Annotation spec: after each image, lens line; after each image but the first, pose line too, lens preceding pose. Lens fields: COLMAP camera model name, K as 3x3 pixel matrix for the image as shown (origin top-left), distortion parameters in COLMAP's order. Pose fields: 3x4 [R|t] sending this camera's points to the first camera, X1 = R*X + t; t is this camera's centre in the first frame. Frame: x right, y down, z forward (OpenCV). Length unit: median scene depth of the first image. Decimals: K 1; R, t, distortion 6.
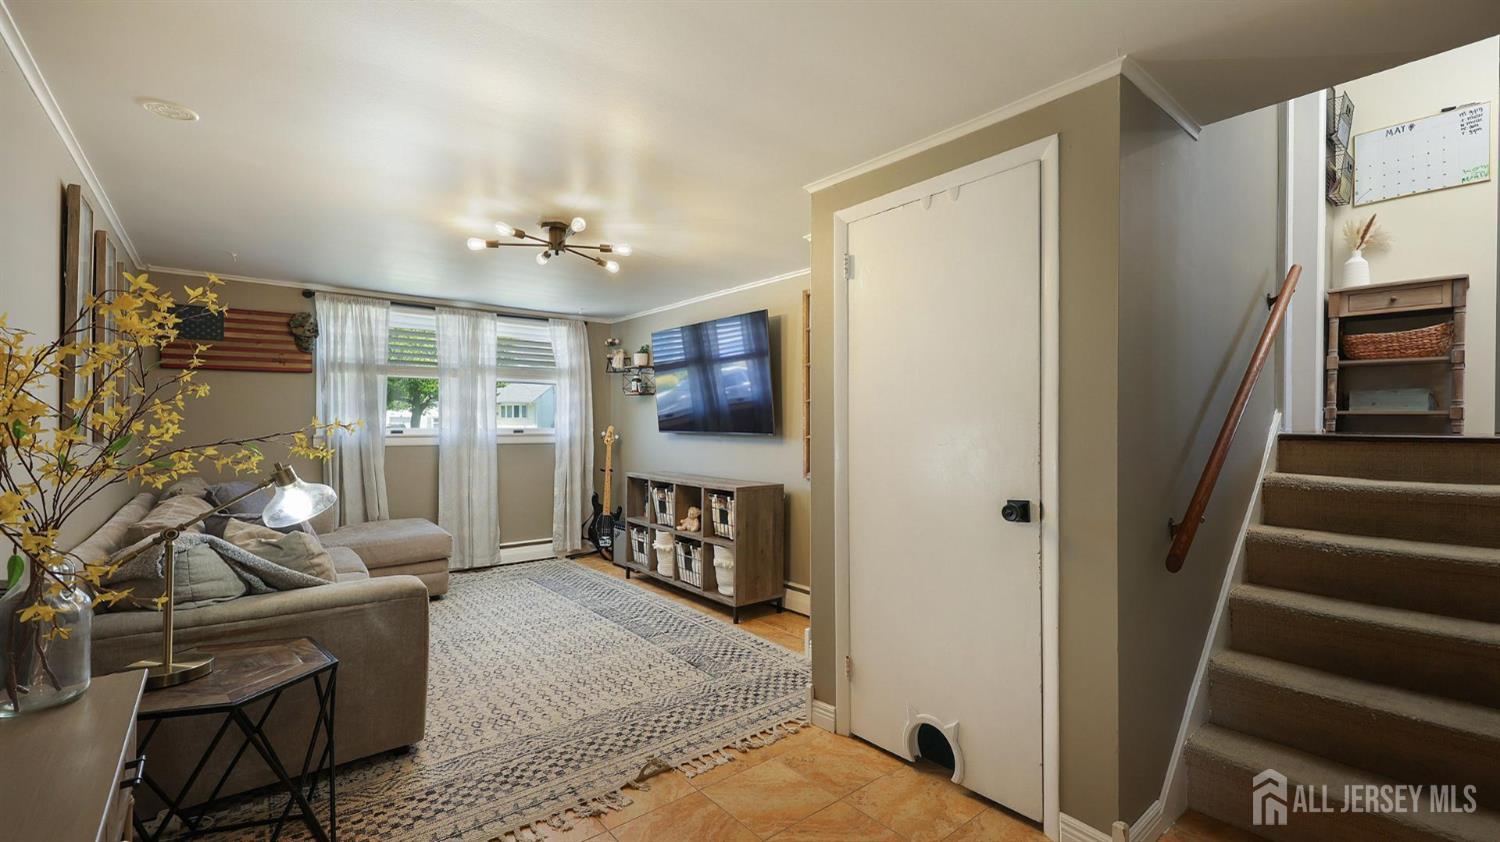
lens RADIAL K [[619.0, 0, 750.5], [0, 619.0, 420.4], [0, 0, 1]] dist [-0.003628, -0.000634]
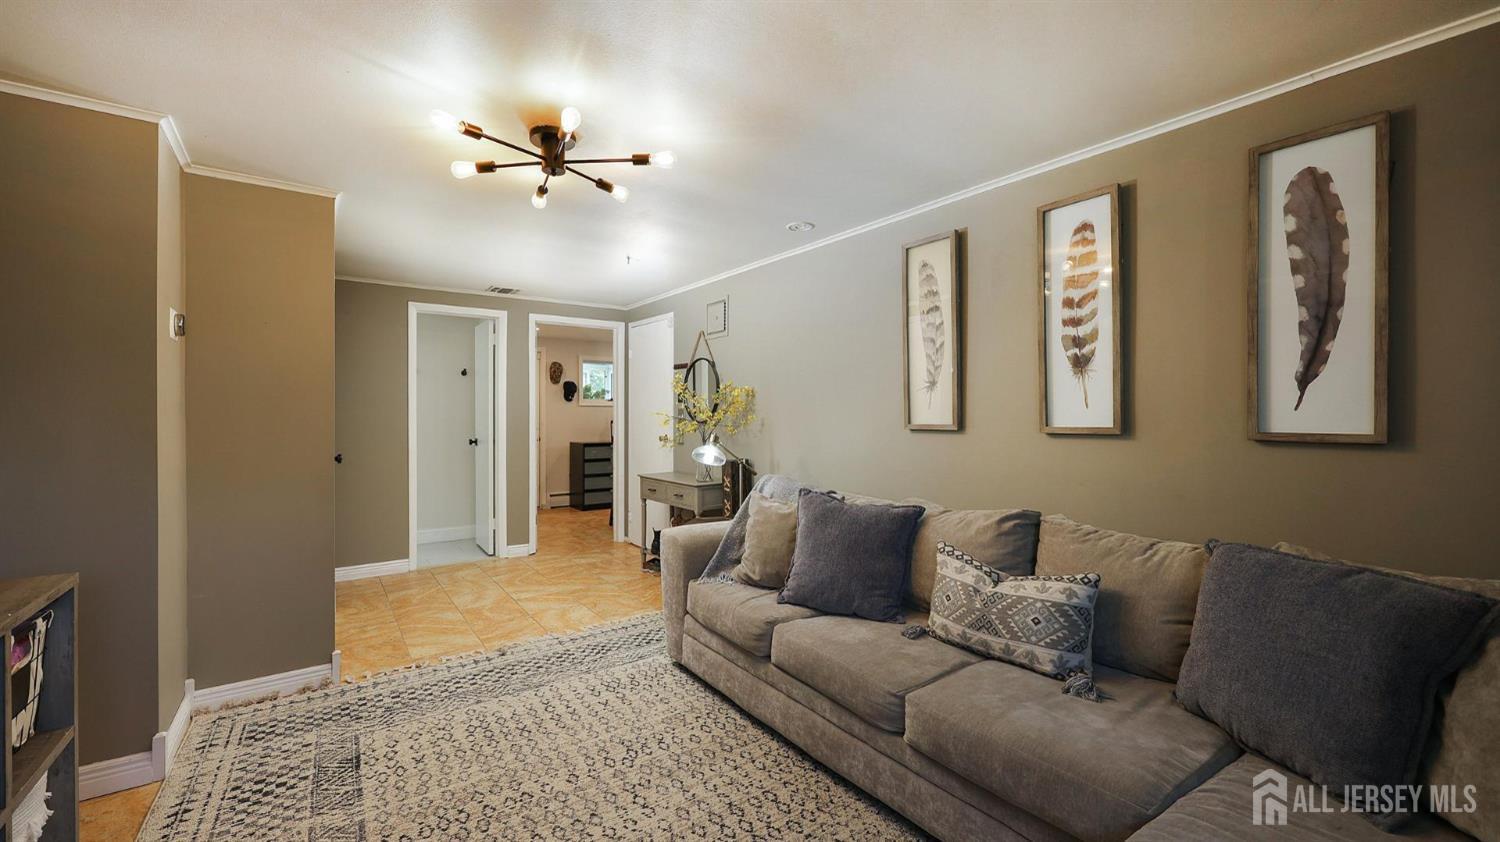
lens RADIAL K [[619.0, 0, 758.2], [0, 619.0, 419.0], [0, 0, 1]] dist [-0.003628, -0.000634]
pose [[-0.997755, -0.001470, 0.066955, -0.598273], [-0.001355, 0.999998, 0.001762, 0.012276], [-0.066957, 0.001667, -0.997754, 1.696807]]
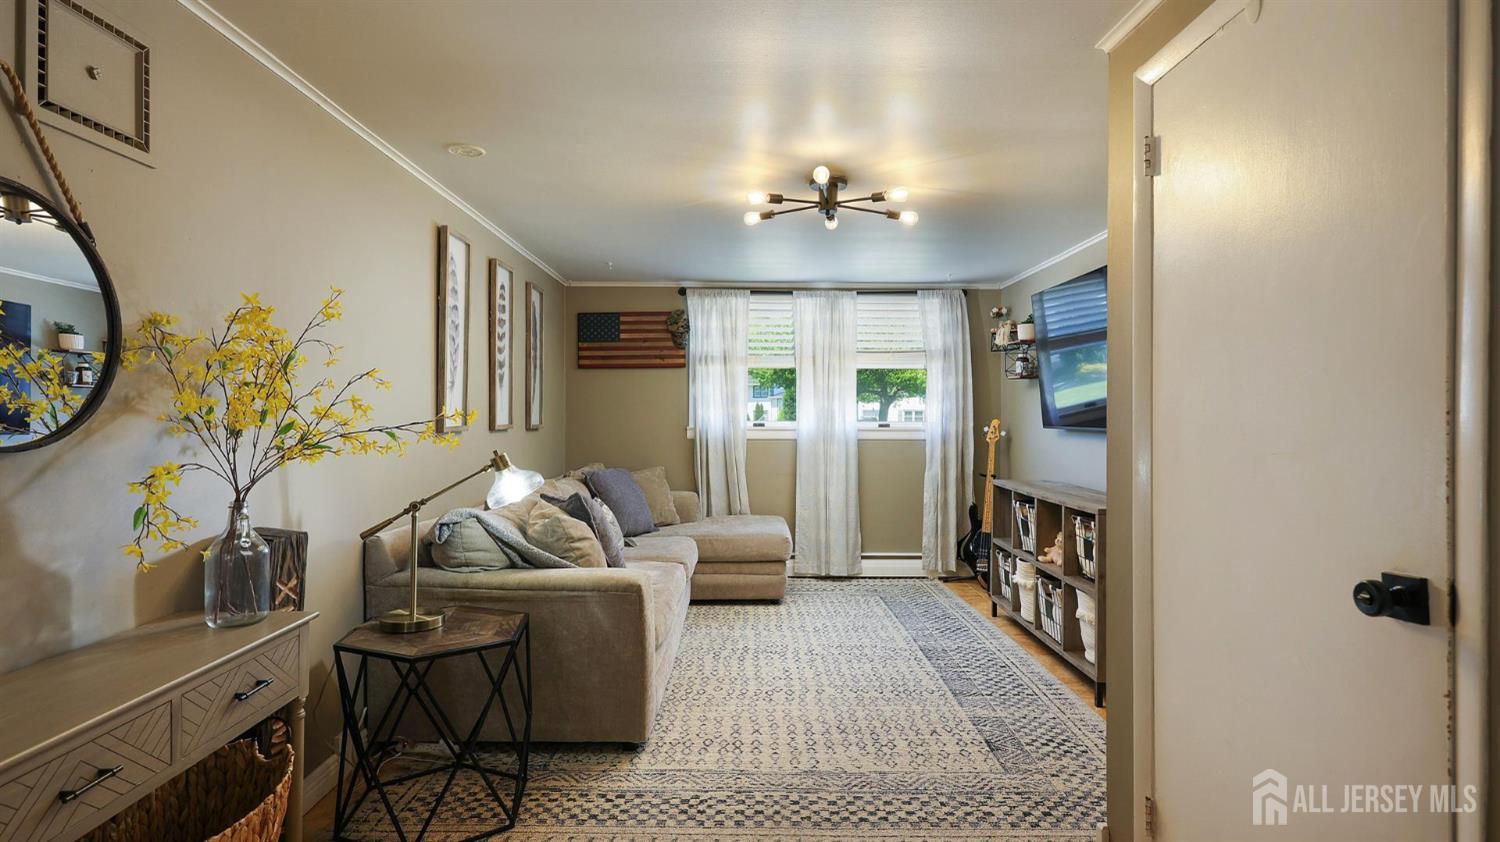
lens RADIAL K [[742.1, 0, 756.5], [0, 742.1, 415.4], [0, 0, 1]] dist [-0.005218, -0.000350]
pose [[0.779275, -0.000053, -0.626682, 0.246204], [0.001760, 0.999996, 0.002105, 0.002793], [0.626680, -0.002743, 0.779272, 0.151590]]
